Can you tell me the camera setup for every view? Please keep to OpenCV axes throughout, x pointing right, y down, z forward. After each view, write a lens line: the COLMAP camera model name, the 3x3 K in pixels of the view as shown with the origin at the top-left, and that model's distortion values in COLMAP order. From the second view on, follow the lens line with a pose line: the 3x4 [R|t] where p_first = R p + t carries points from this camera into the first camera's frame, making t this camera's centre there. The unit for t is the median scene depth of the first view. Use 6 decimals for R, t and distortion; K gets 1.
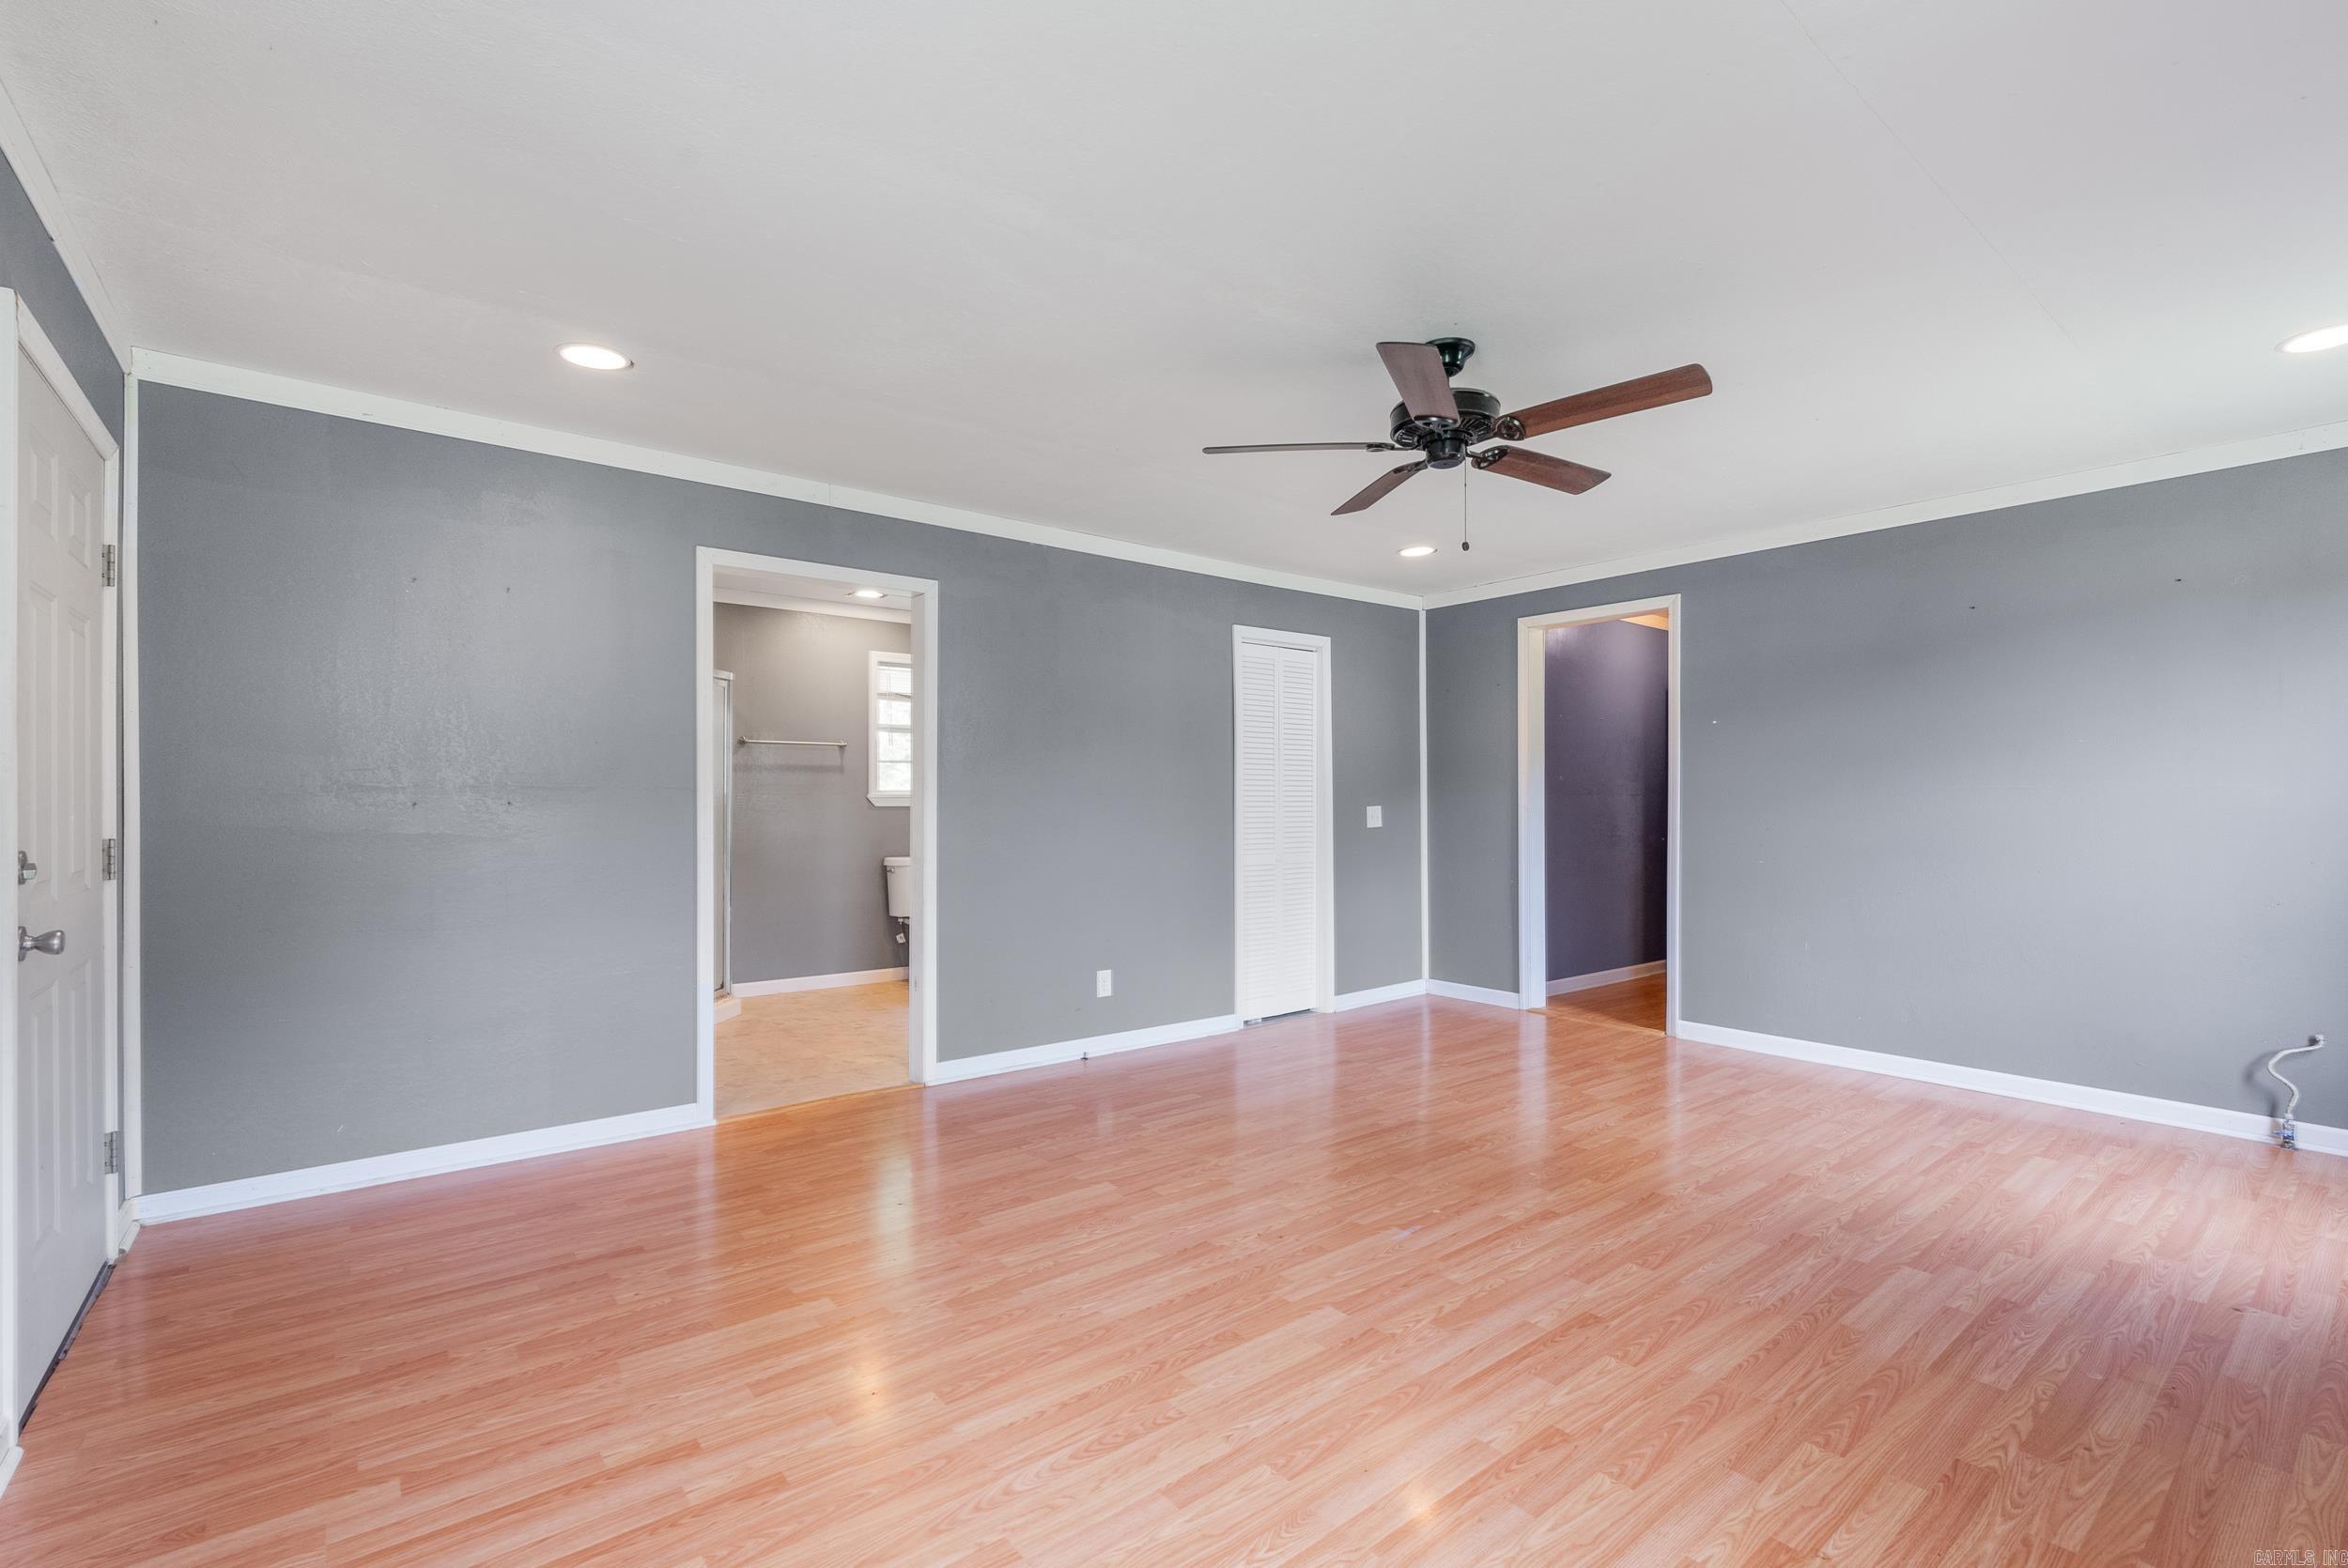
lens RADIAL K [[1024.8, 0, 1186.6], [0, 1024.8, 798.2], [0, 0, 1]] dist [-0.002531, 0.000393]
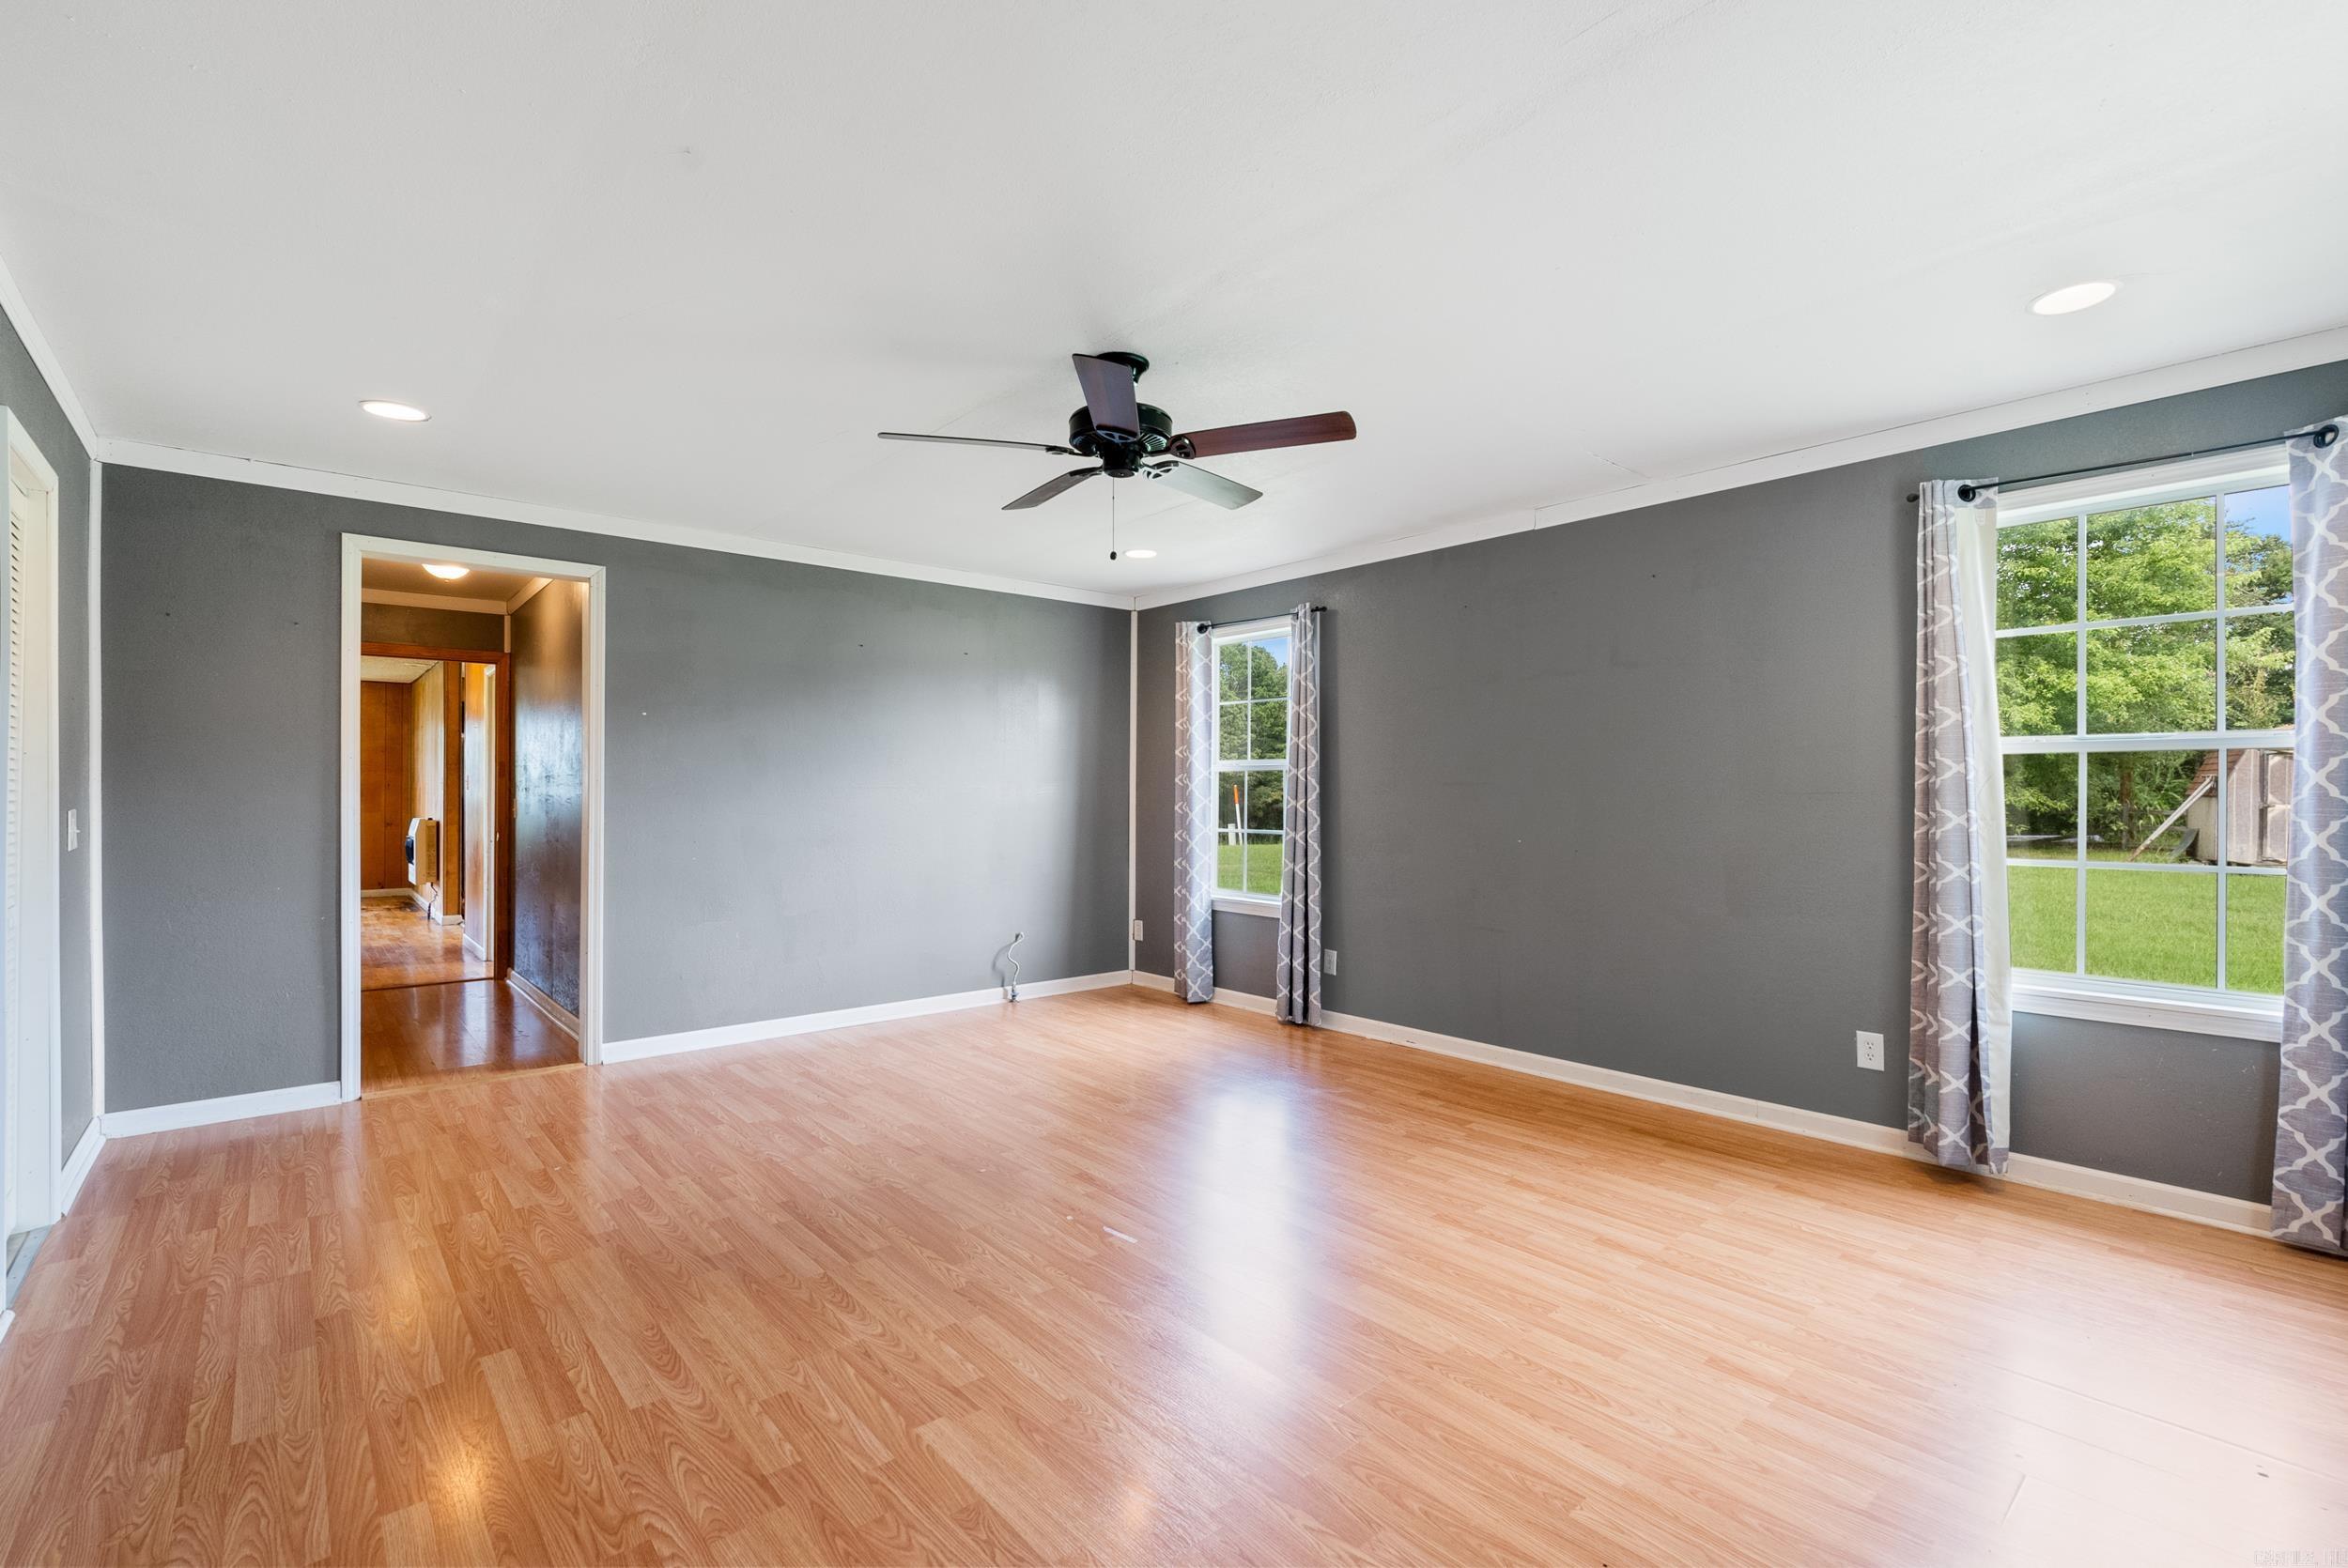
lens RADIAL K [[1045.9, 0, 1174.0], [0, 1045.9, 784.0], [0, 0, 1]] dist [0.002827, 0.000543]
pose [[-0.032981, 0.009418, 0.999412, -0.774828], [-0.002635, 0.999951, -0.009510, 0.002594], [-0.999453, -0.002948, -0.032954, 0.962621]]
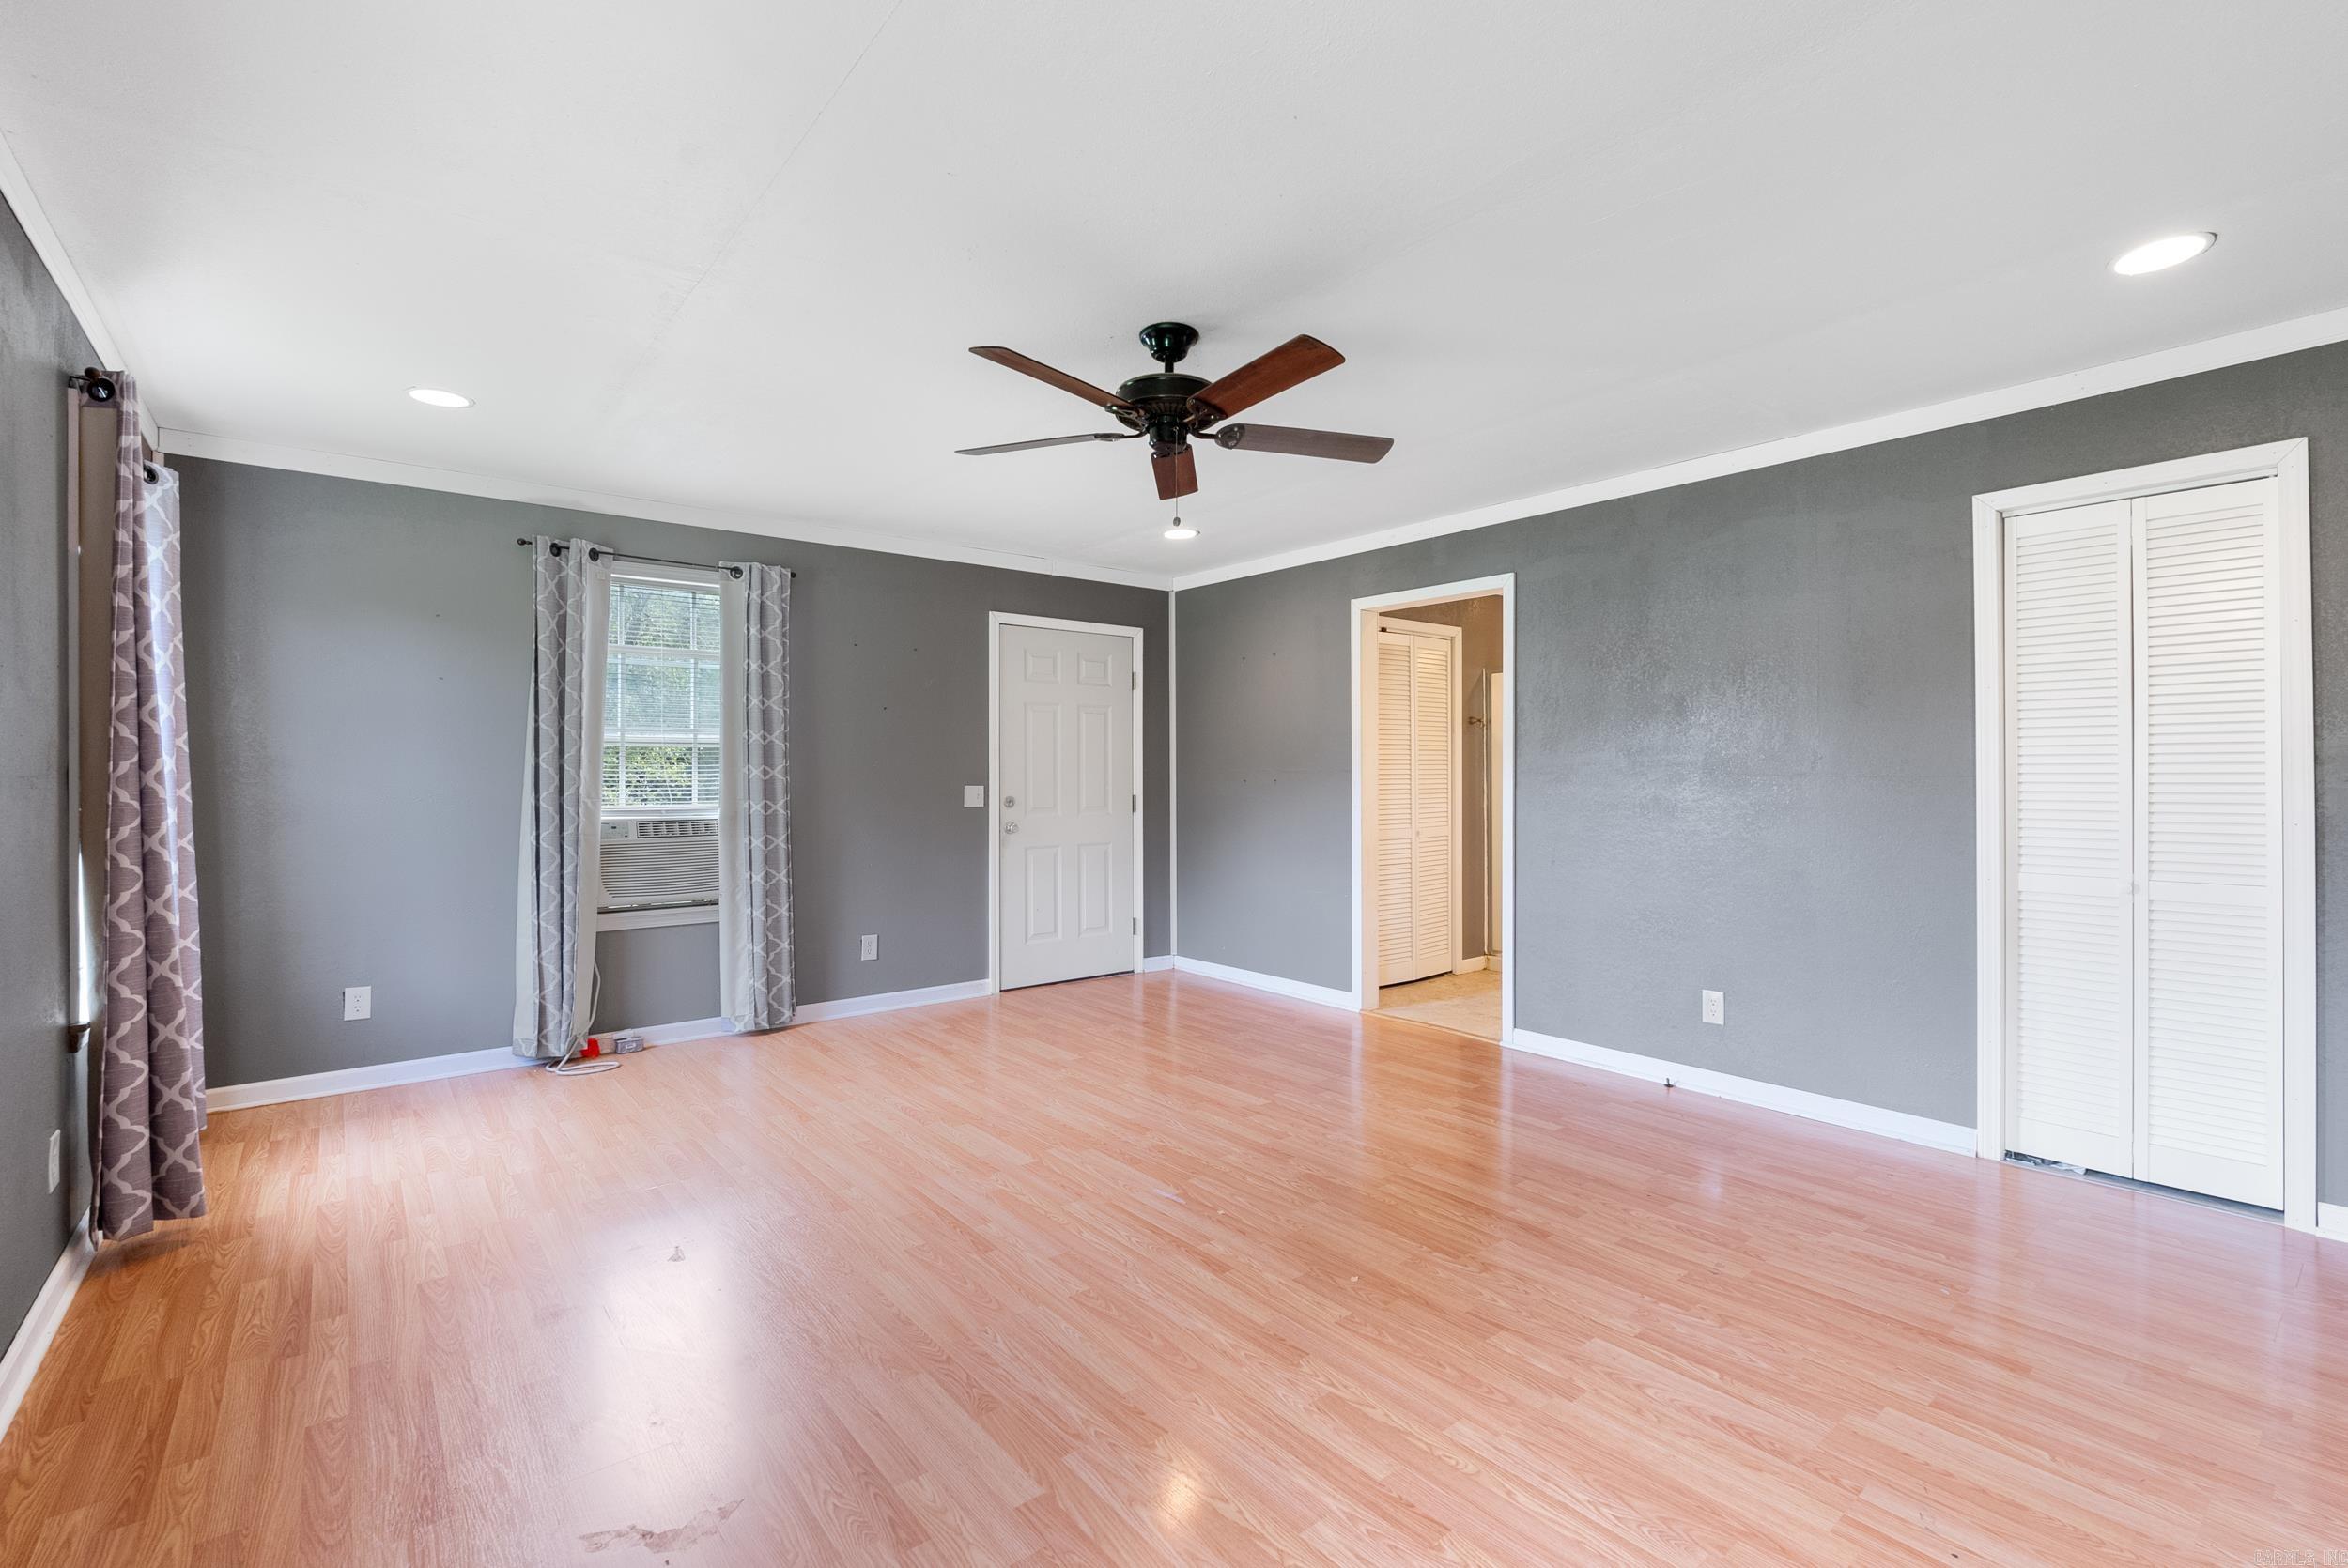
lens RADIAL K [[1045.9, 0, 1174.0], [0, 1045.9, 784.0], [0, 0, 1]] dist [0.002827, 0.000543]
pose [[0.000192, 0.005128, -0.999987, 1.241369], [0.003101, 0.999982, 0.005129, 0.004099], [0.999995, -0.003102, 0.000176, 0.985973]]
